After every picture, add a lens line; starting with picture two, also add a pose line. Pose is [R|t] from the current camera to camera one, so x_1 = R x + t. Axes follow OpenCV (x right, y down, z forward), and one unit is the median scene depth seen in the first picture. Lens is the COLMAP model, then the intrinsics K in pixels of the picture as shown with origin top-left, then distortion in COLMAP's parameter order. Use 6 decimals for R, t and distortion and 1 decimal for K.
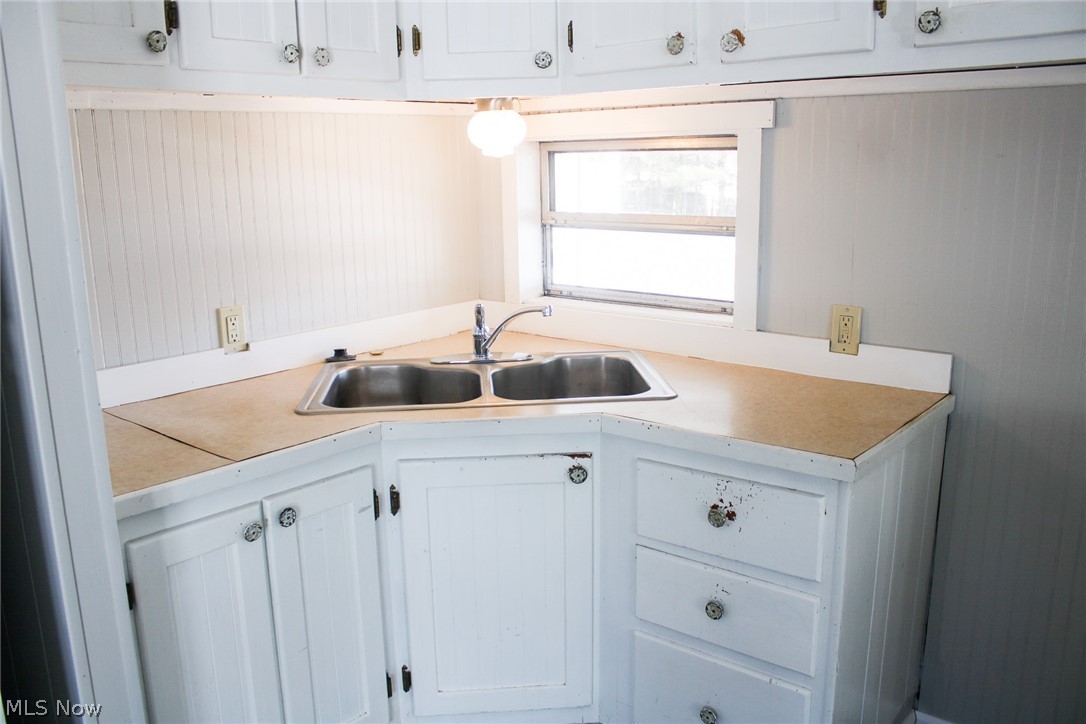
lens RADIAL K [[893.4, 0, 543.0], [0, 893.4, 362.0], [0, 0, 1]] dist [-0.143818, 0.133162]
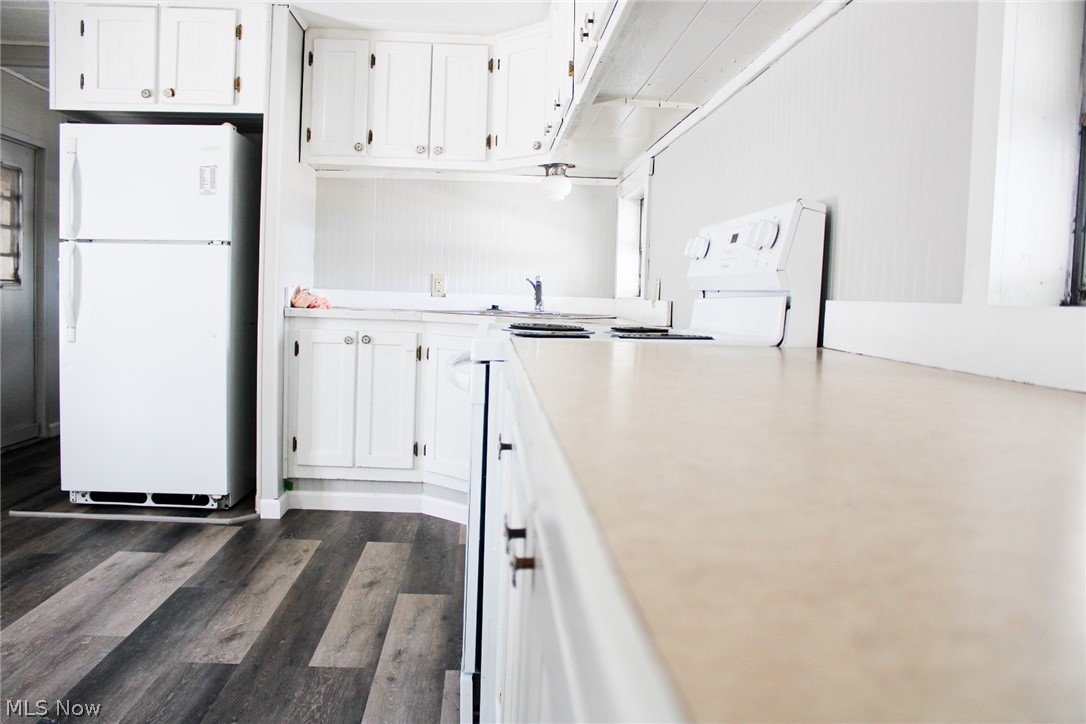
lens RADIAL K [[893.4, 0, 543.0], [0, 893.4, 362.0], [0, 0, 1]] dist [-0.143818, 0.133162]
pose [[0.672295, 0.088520, -0.734972, 1.442265], [-0.206912, 0.975725, -0.071750, 0.251682], [0.710779, 0.200312, 0.674291, -0.194929]]
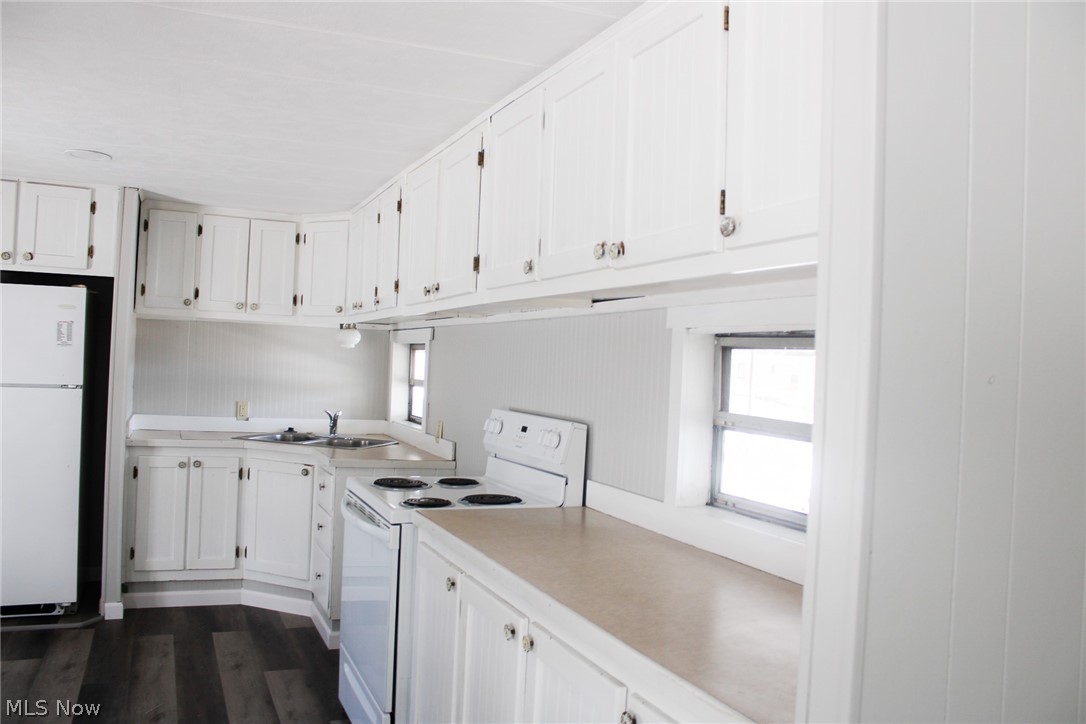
lens RADIAL K [[893.4, 0, 543.0], [0, 893.4, 362.0], [0, 0, 1]] dist [-0.143818, 0.133162]
pose [[0.884640, 0.052033, -0.463361, 1.625785], [-0.160863, 0.966799, -0.198551, 0.196554], [0.437646, 0.250184, 0.863640, -0.839994]]
